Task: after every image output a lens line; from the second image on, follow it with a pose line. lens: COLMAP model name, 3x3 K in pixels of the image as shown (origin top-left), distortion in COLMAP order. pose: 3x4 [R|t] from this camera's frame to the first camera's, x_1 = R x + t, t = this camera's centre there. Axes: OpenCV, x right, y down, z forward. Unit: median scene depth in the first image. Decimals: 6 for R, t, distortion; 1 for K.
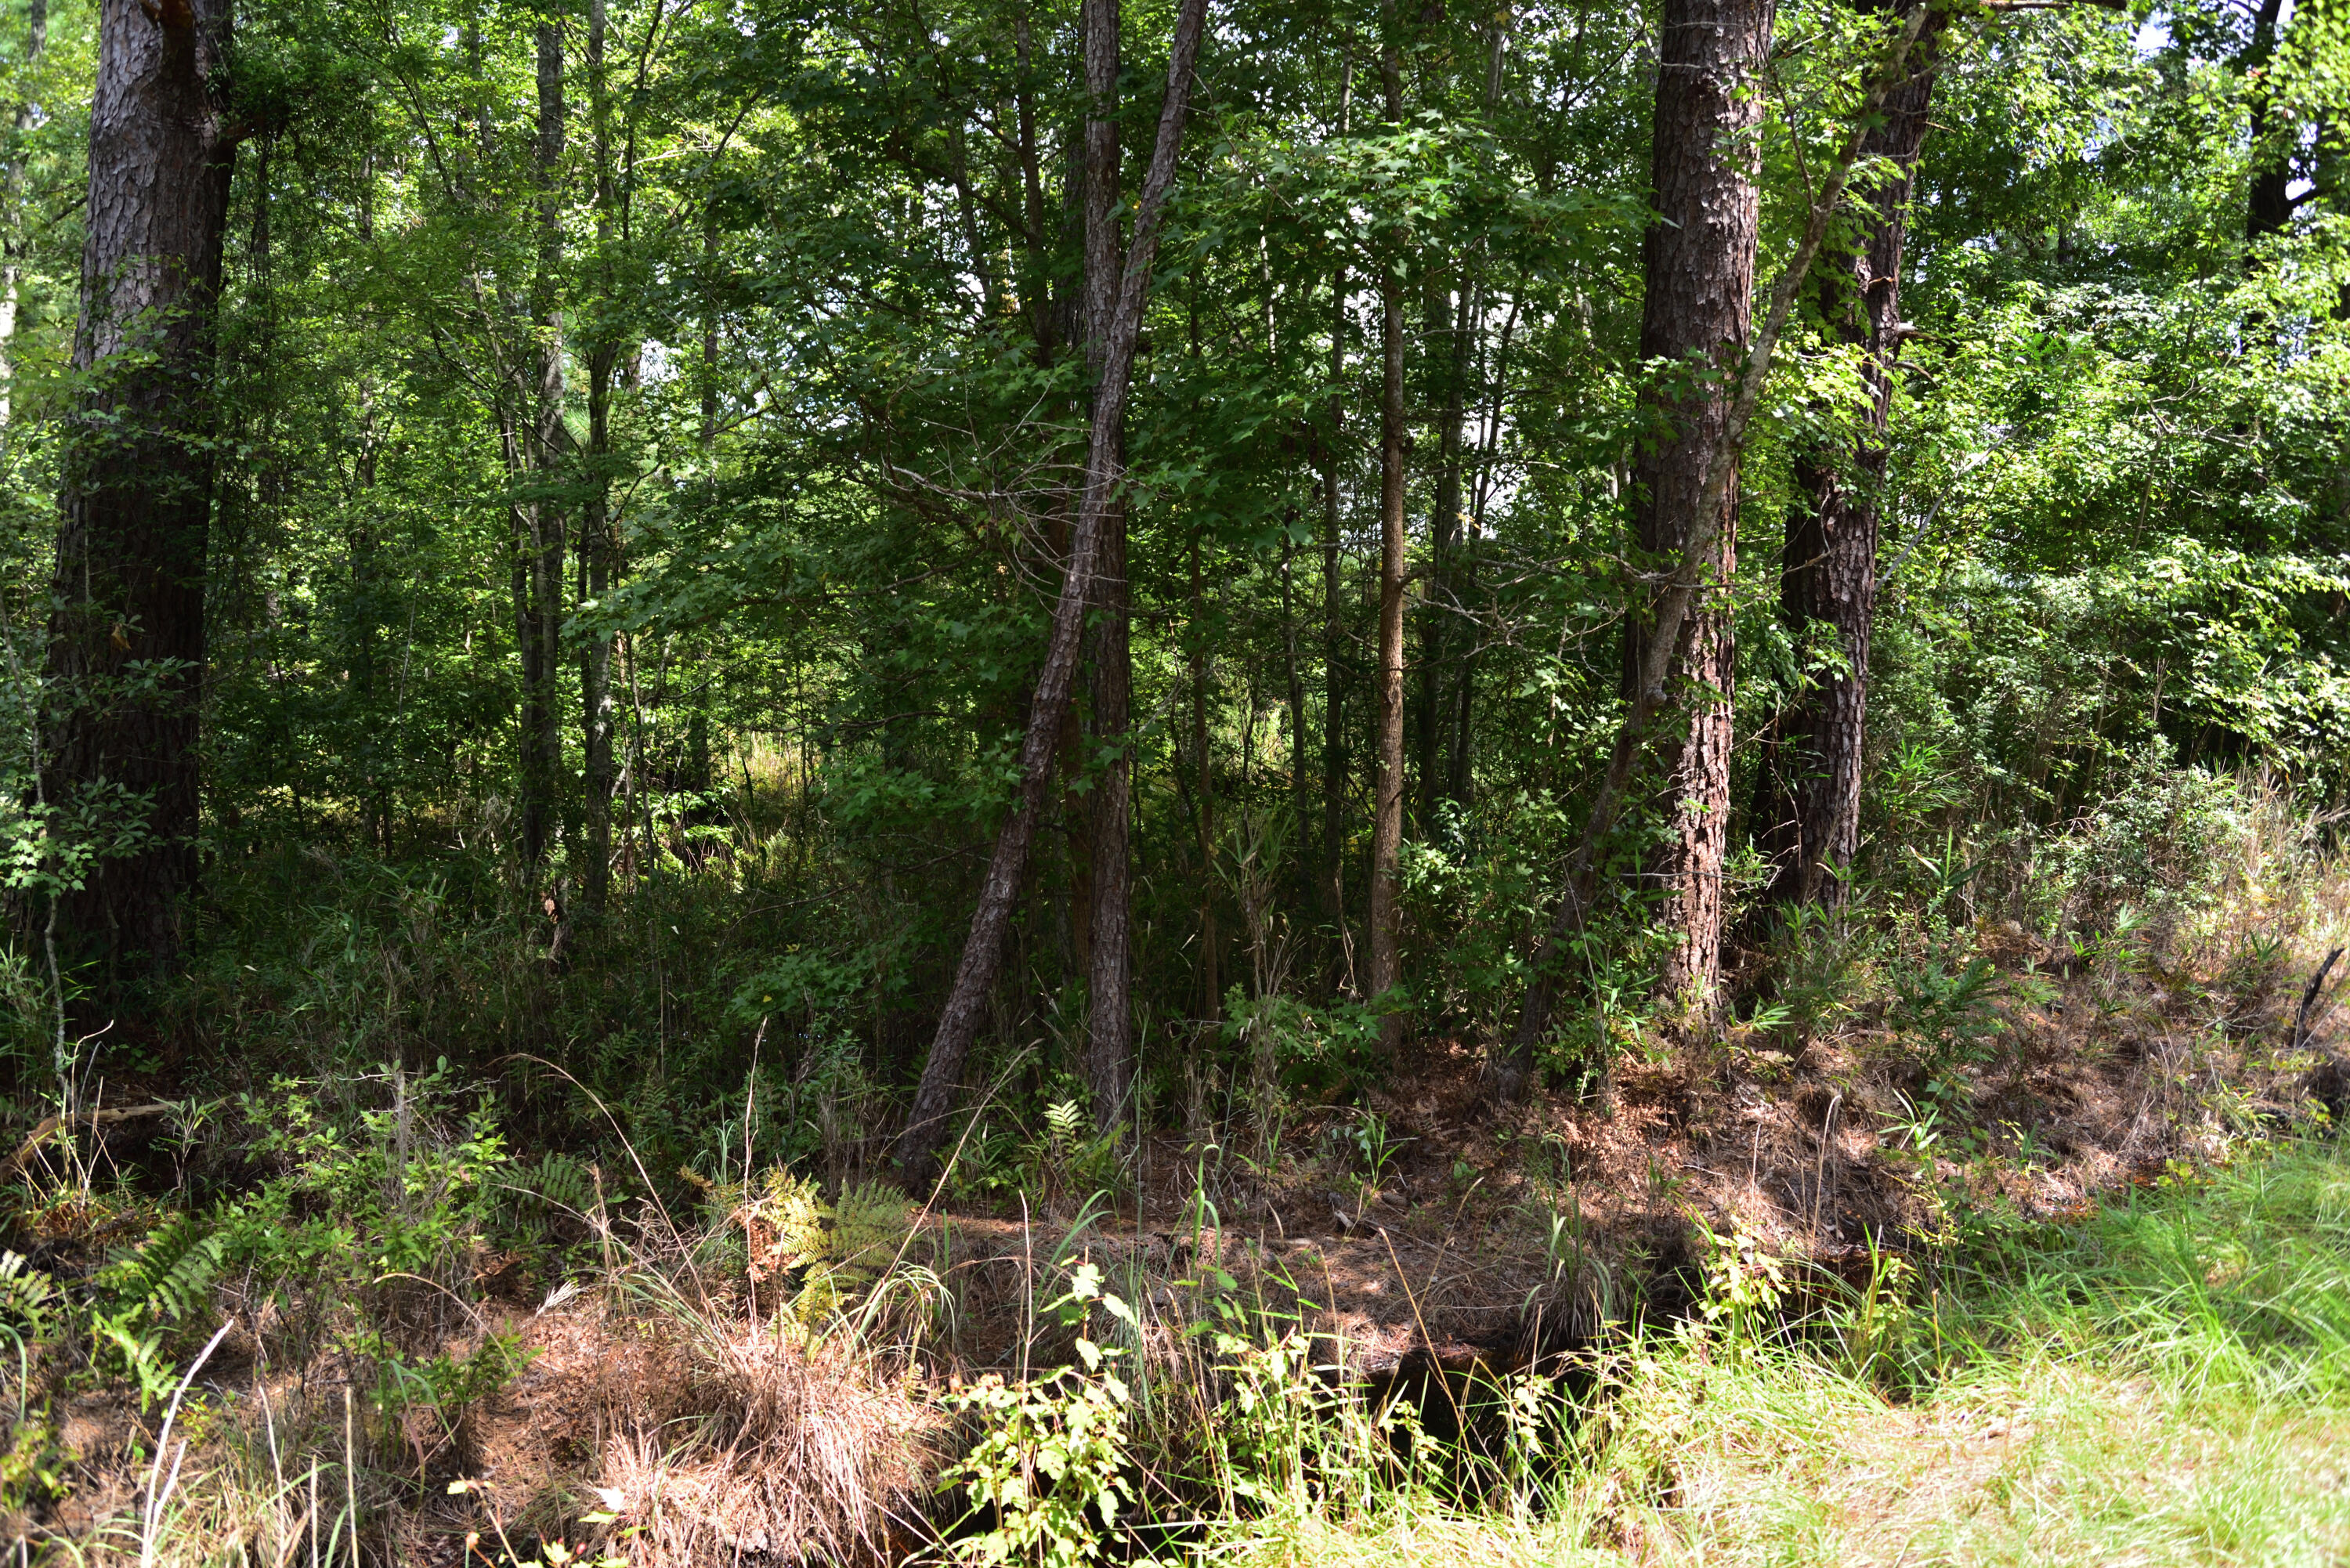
lens RADIAL K [[1861.7, 0, 1175.0], [0, 1861.7, 784.0], [0, 0, 1]] dist [-0.124248, 0.095744]
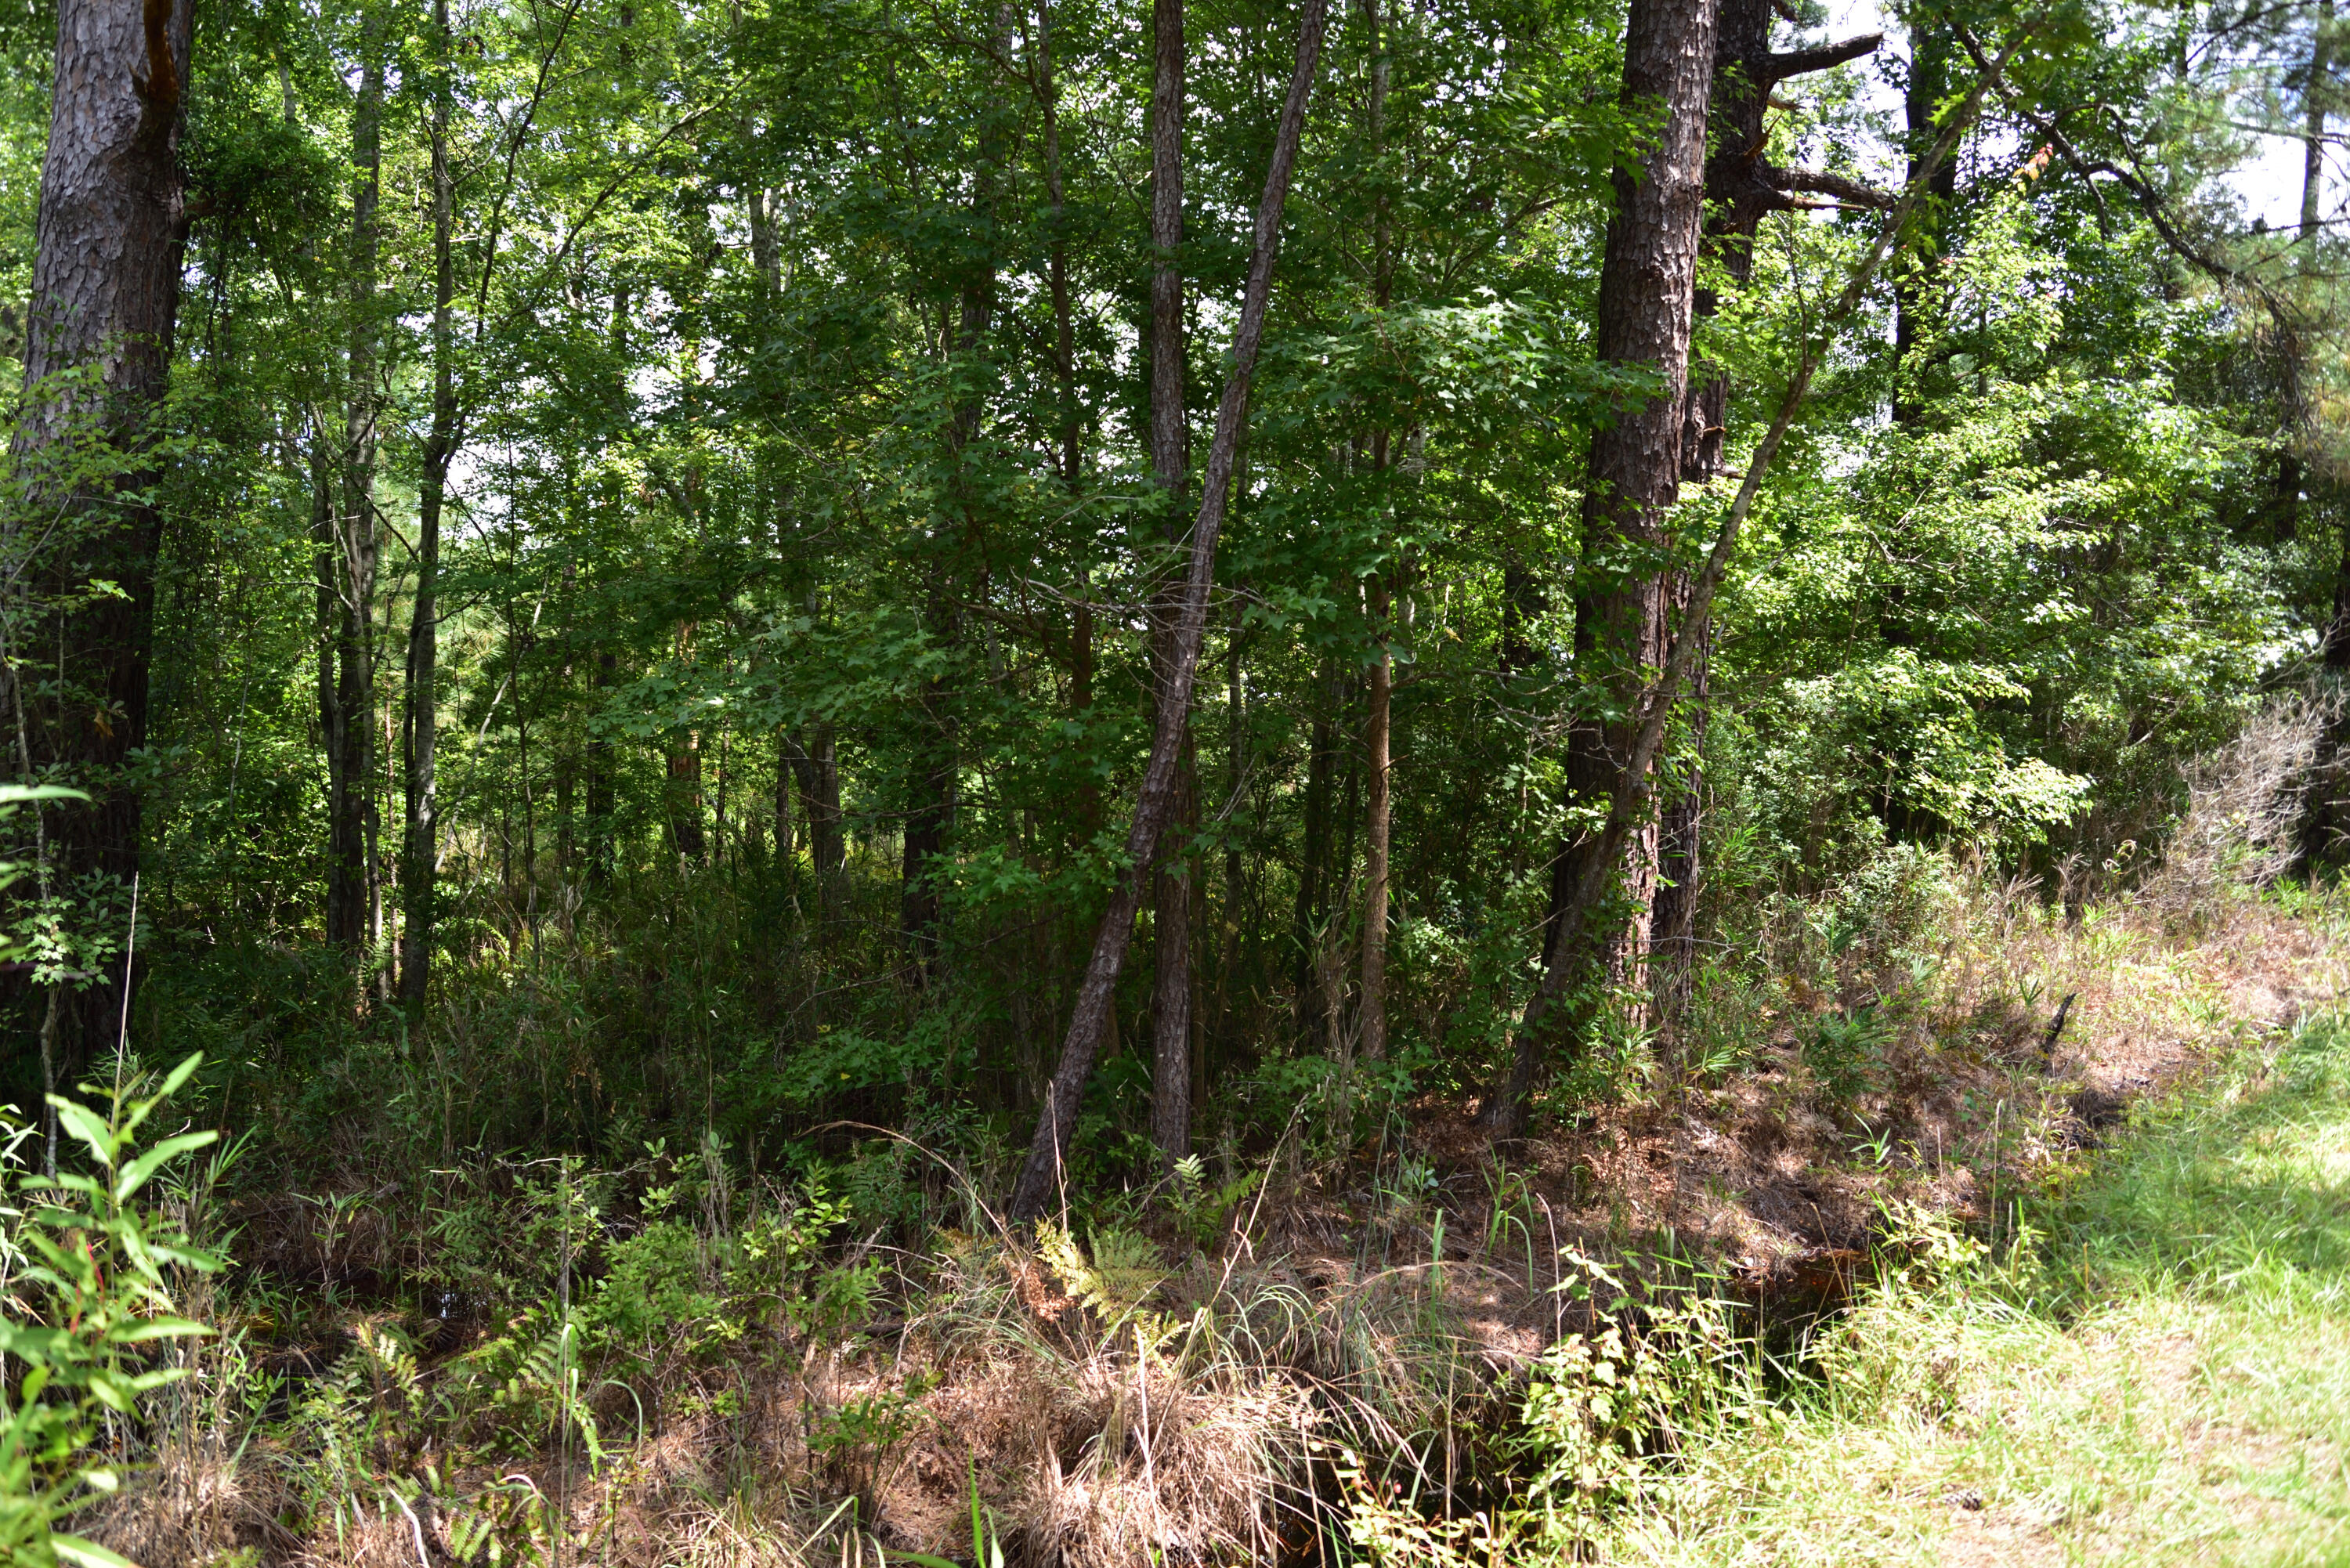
lens RADIAL K [[1866.9, 0, 1175.0], [0, 1866.9, 784.0], [0, 0, 1]] dist [-0.129564, 0.081948]
pose [[0.973473, 0.001289, 0.228800, -0.275152], [0.008897, 0.999014, -0.043485, -0.001787], [-0.228630, 0.044367, 0.972502, -0.072300]]
